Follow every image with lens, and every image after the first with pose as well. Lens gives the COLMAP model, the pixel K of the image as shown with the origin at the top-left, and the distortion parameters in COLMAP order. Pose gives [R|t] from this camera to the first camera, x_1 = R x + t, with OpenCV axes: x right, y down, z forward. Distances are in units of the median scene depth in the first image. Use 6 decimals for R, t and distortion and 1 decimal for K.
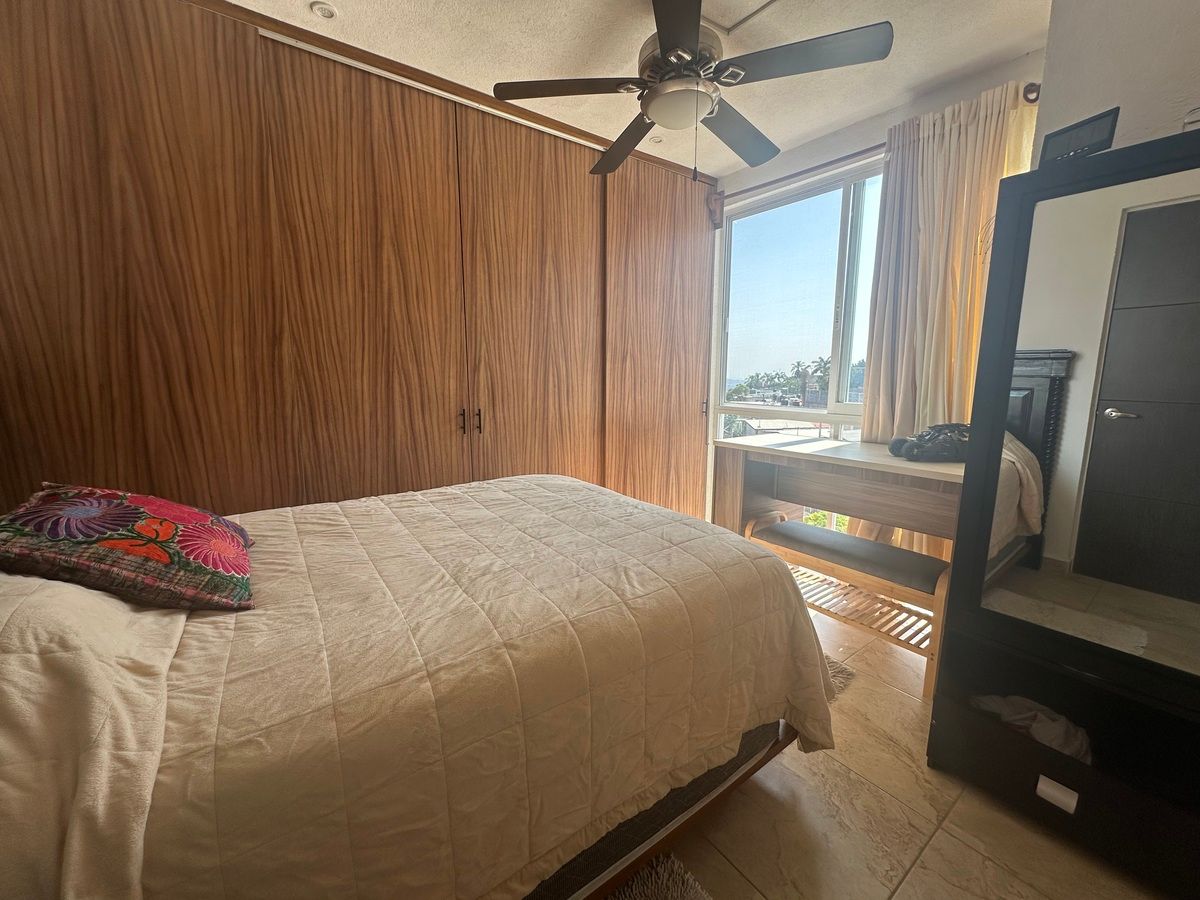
lens RADIAL K [[477.6, 0, 595.8], [0, 477.6, 446.9], [0, 0, 1]] dist [-0.002434, 0.000362]
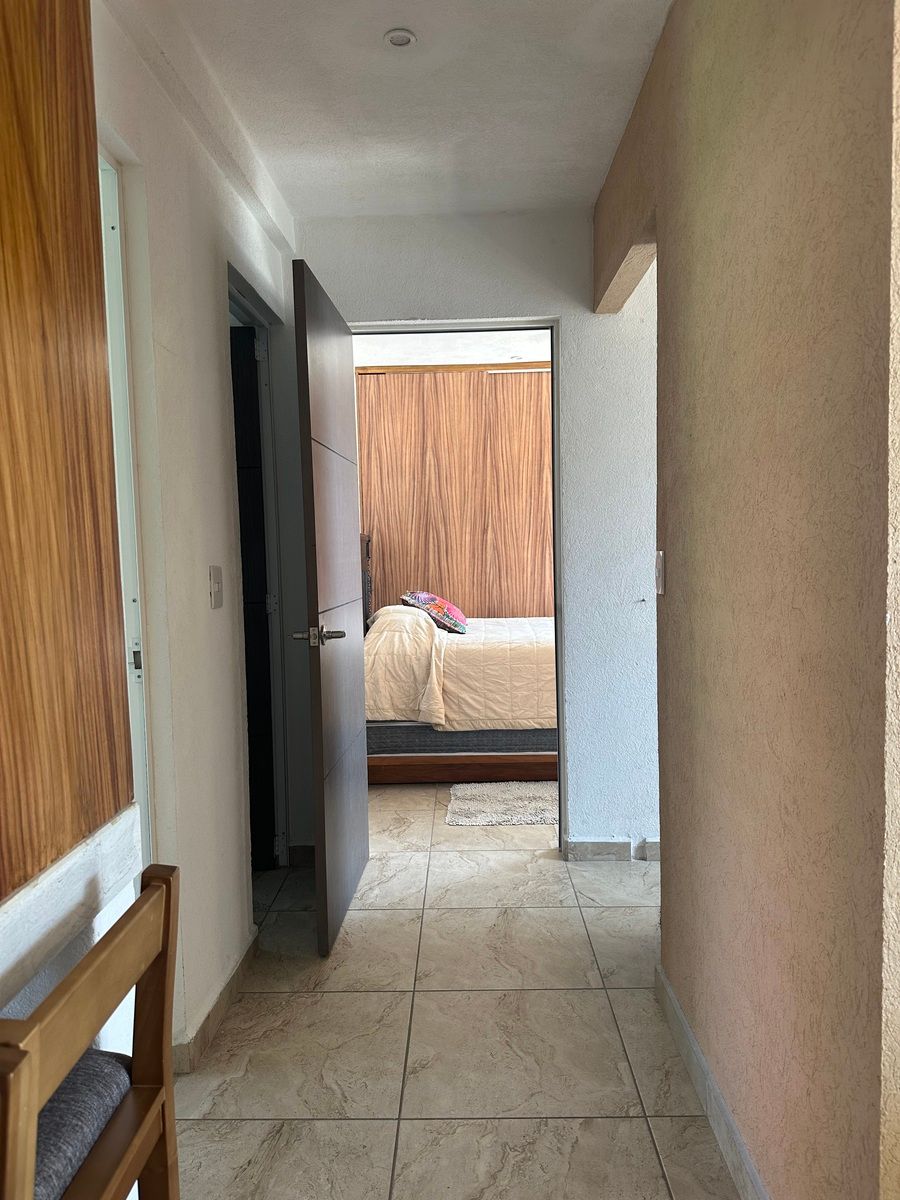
lens RADIAL K [[842.5, 0, 441.9], [0, 842.5, 608.9], [0, 0, 1]] dist [0.057007, -0.074274]
pose [[0.786656, 0.034557, -0.616424, 1.156230], [-0.074765, 0.996416, -0.039554, 0.206131], [0.612848, 0.077202, 0.786420, -1.557167]]
